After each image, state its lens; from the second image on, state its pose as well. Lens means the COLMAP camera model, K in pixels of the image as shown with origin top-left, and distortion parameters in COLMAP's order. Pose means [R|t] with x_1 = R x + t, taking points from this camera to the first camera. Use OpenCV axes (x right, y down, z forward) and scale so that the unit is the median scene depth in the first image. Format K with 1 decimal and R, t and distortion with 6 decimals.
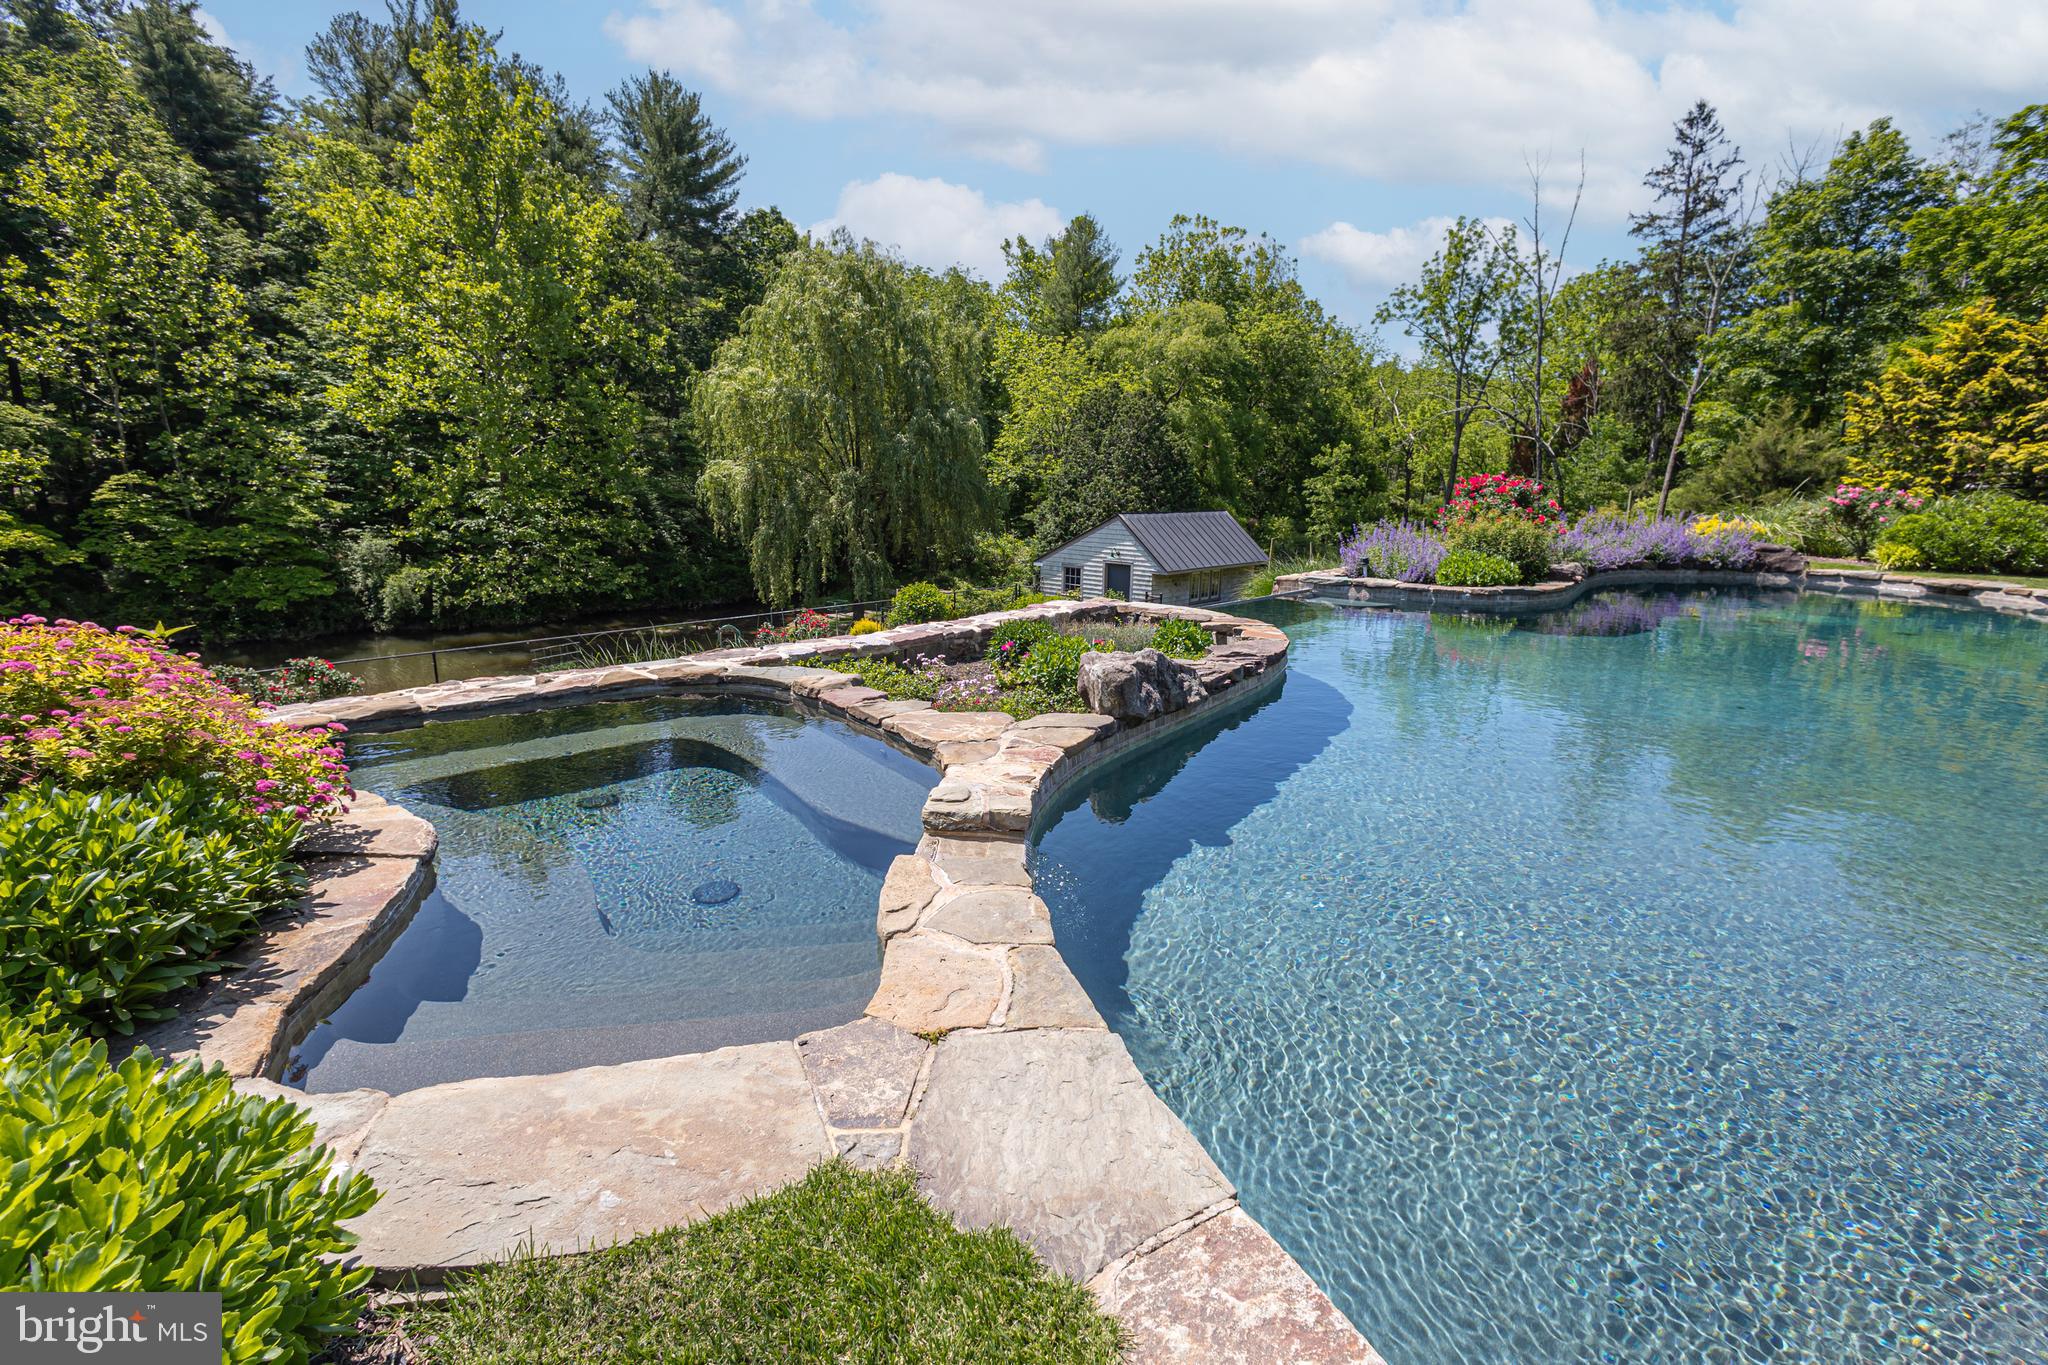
lens RADIAL K [[956.3, 0, 1024.0], [0, 956.3, 682.5], [0, 0, 1]] dist [0.013667, -0.000923]
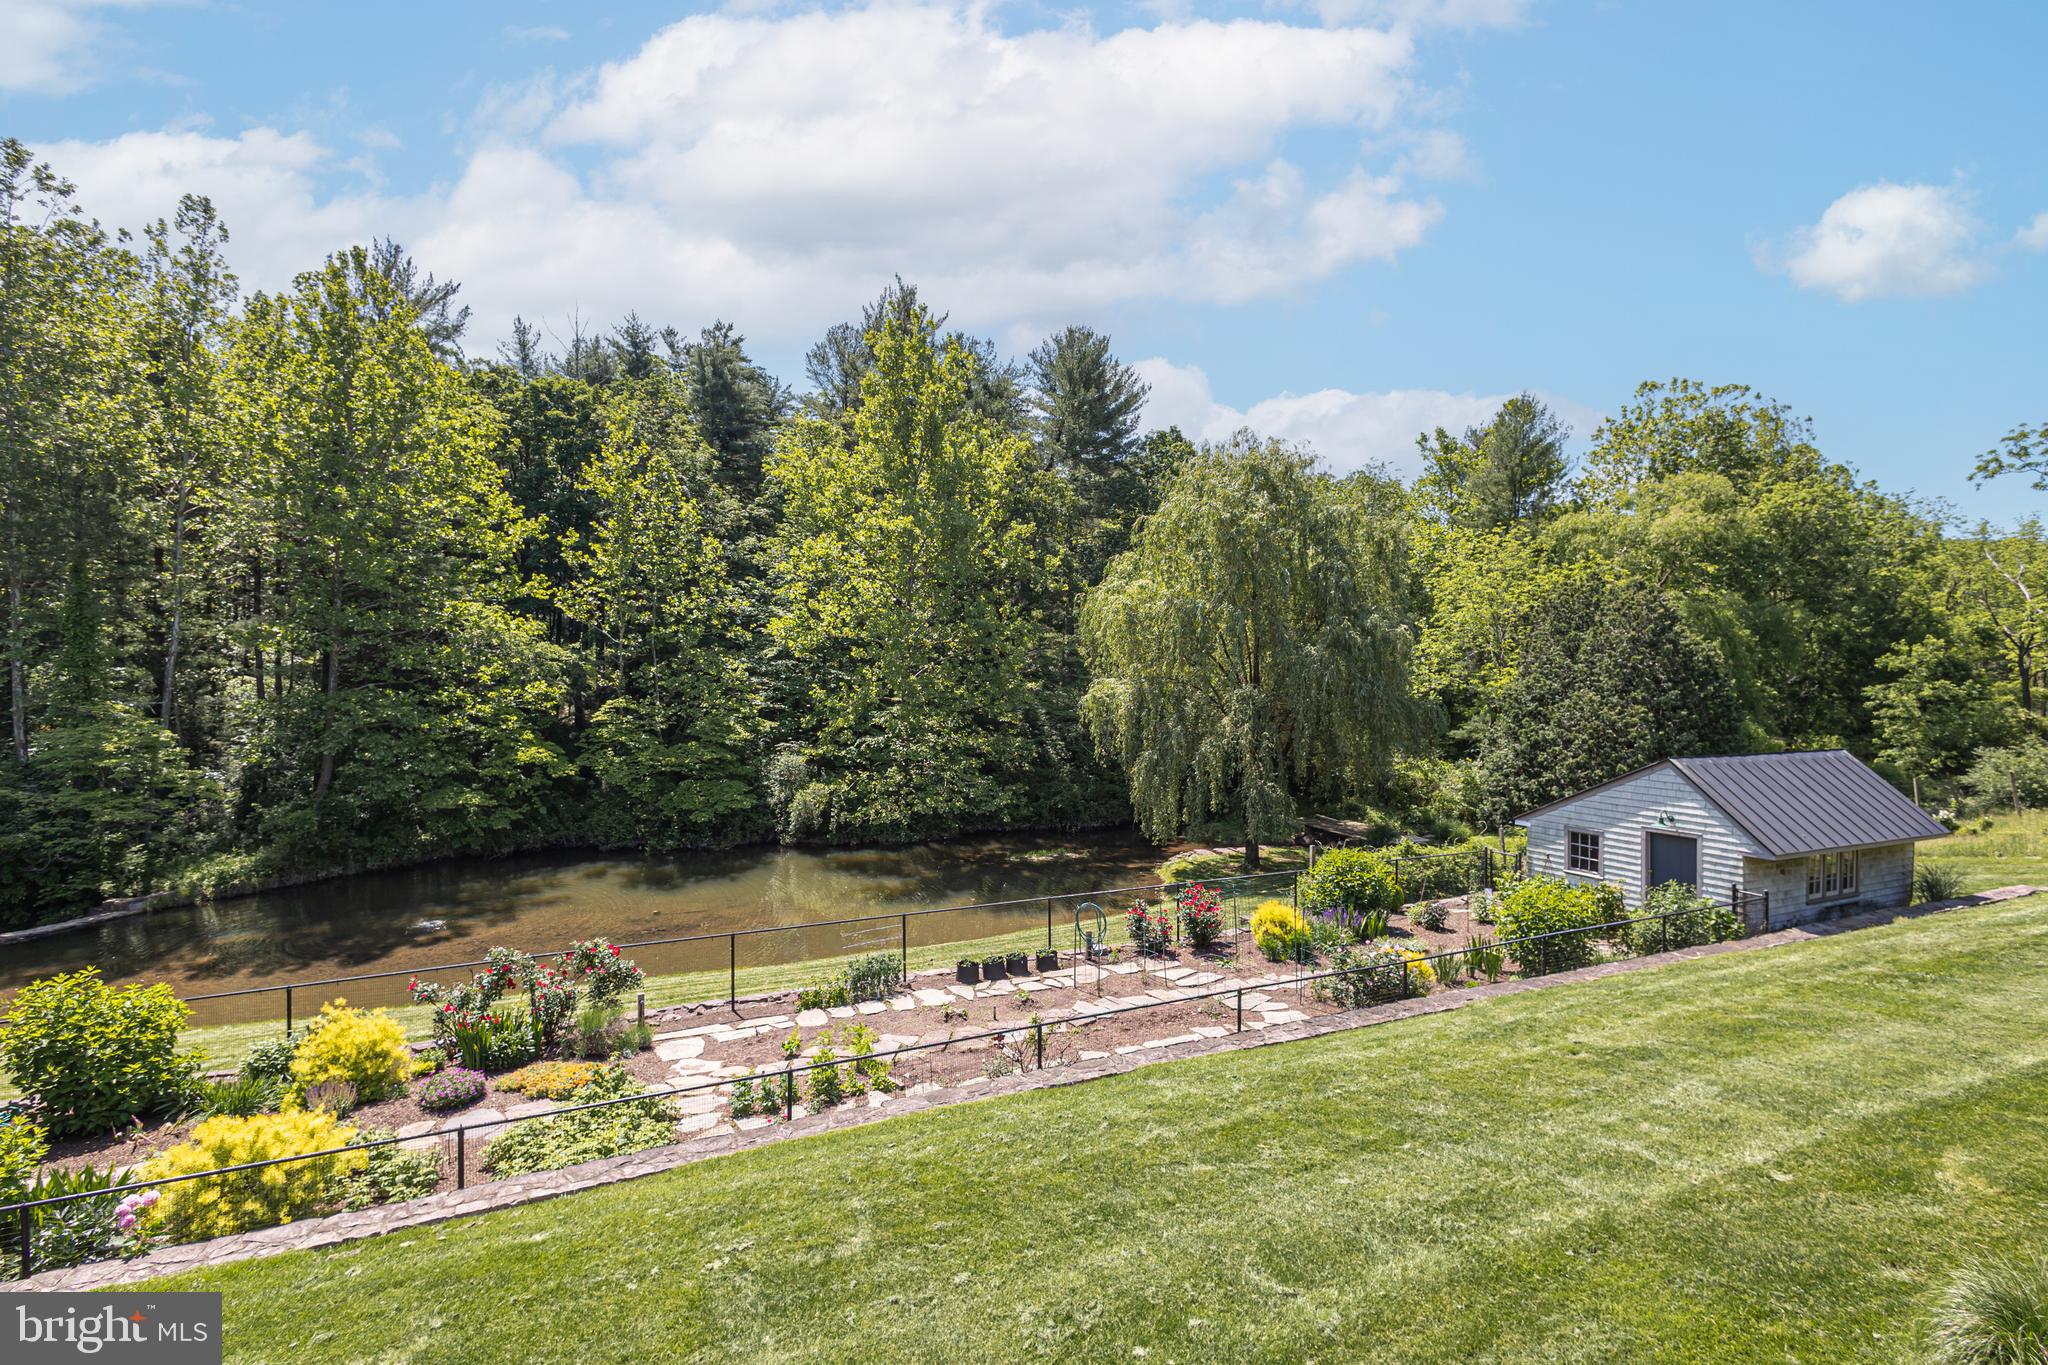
lens RADIAL K [[953.1, 0, 1024.0], [0, 953.1, 682.5], [0, 0, 1]] dist [0.013246, -0.000538]
pose [[0.922457, -0.012082, -0.385911, -0.031793], [-0.069324, 0.978084, -0.196329, -0.039162], [0.379826, 0.207858, 0.901403, 0.132994]]
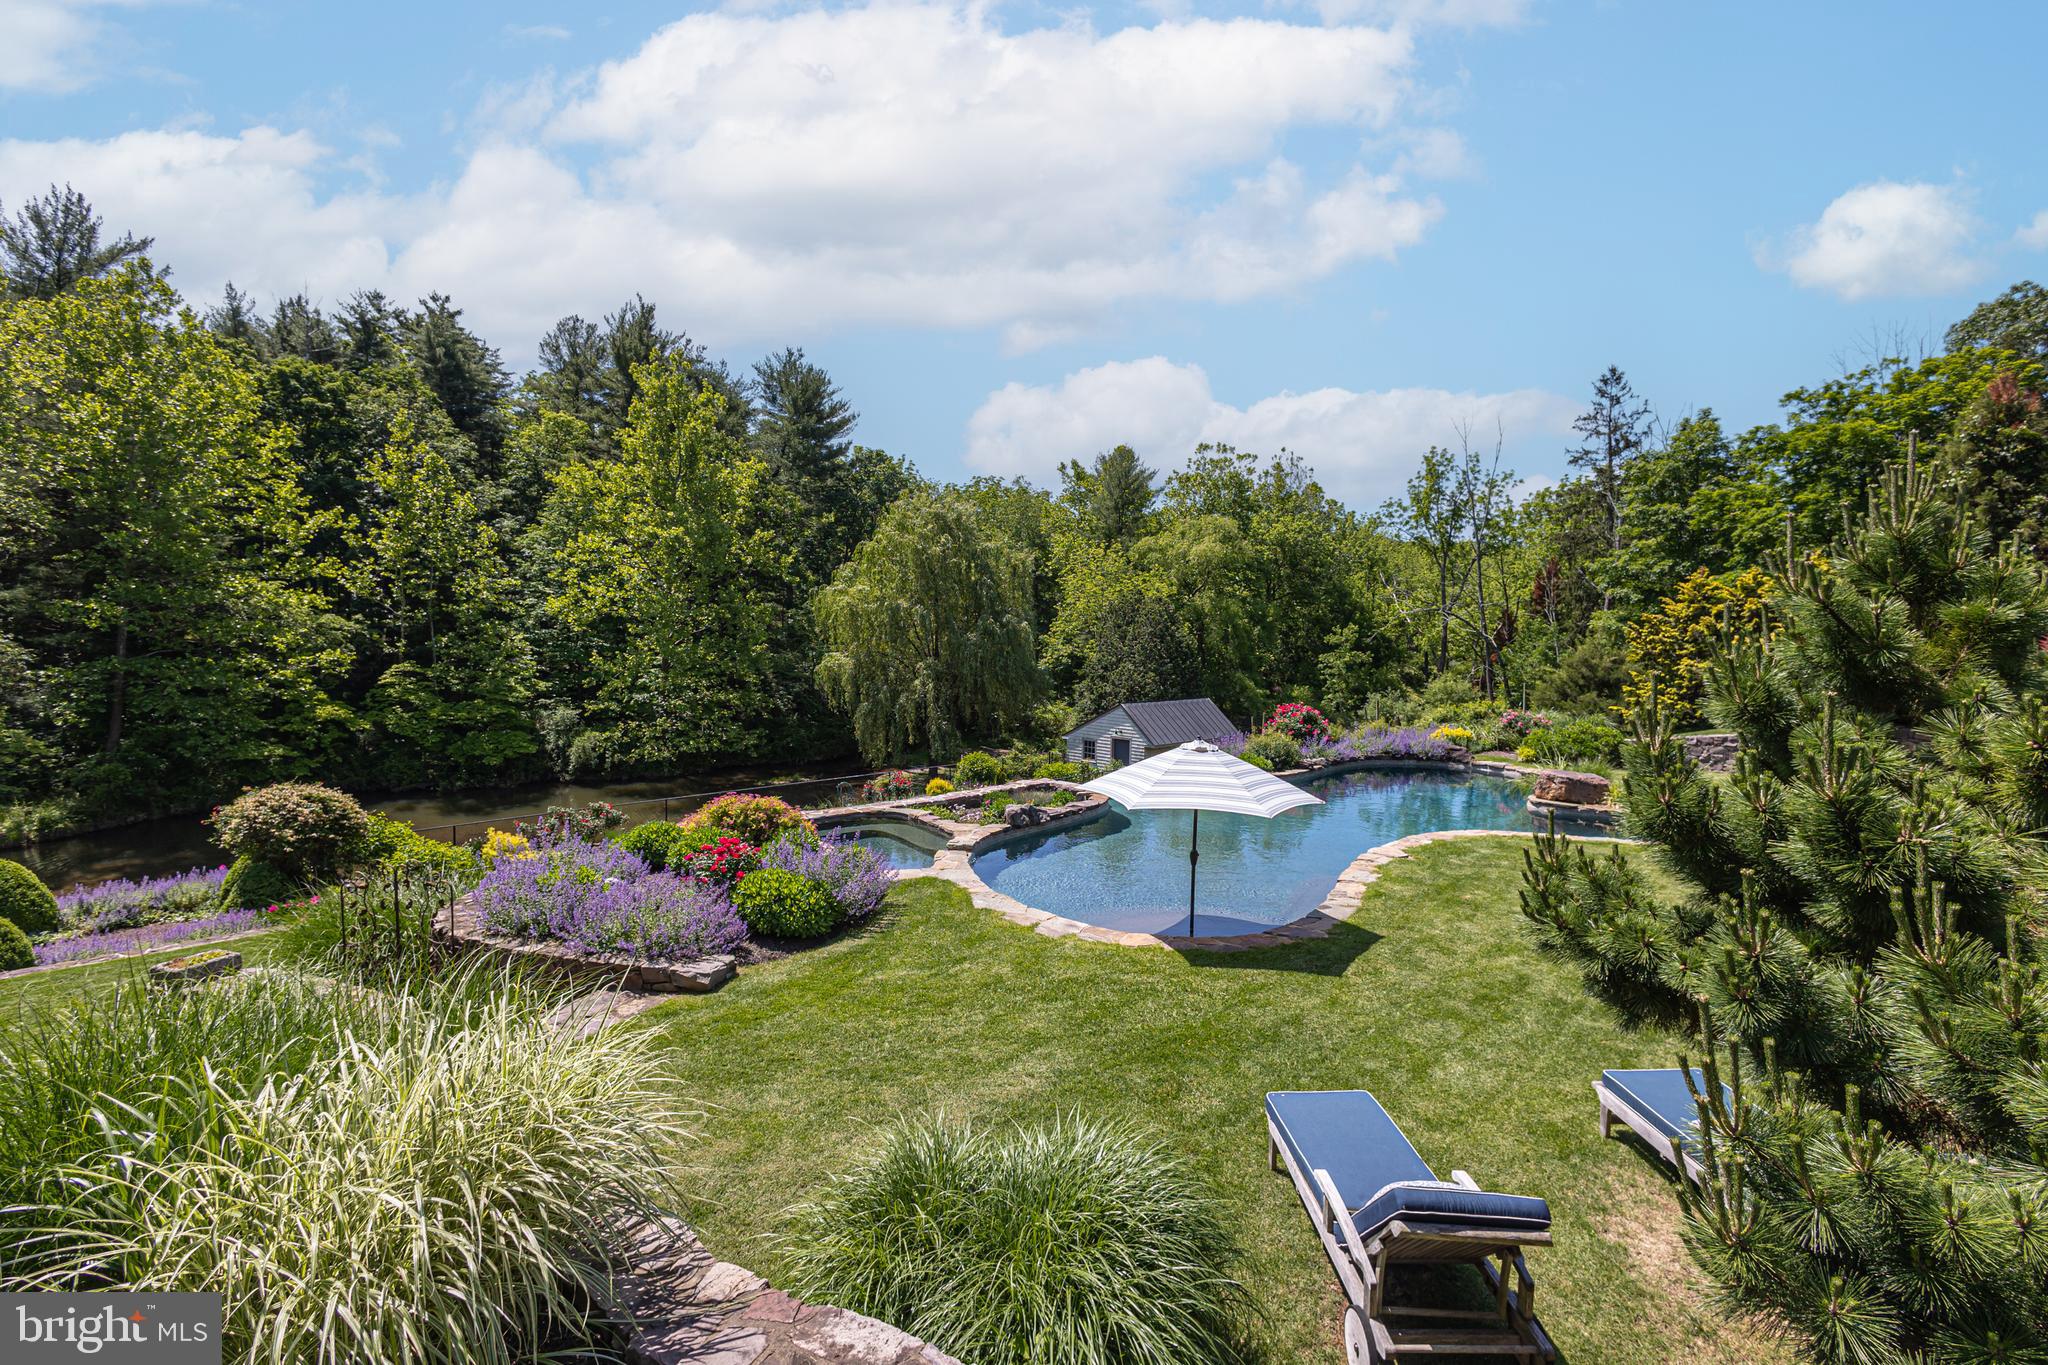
lens RADIAL K [[923.7, 0, 1024.0], [0, 923.7, 682.5], [0, 0, 1]] dist [0.013563, -0.000136]
pose [[0.997234, 0.001870, -0.074303, 0.033681], [-0.013682, 0.987218, -0.158785, 0.005115], [0.073057, 0.159362, 0.984513, -0.193779]]
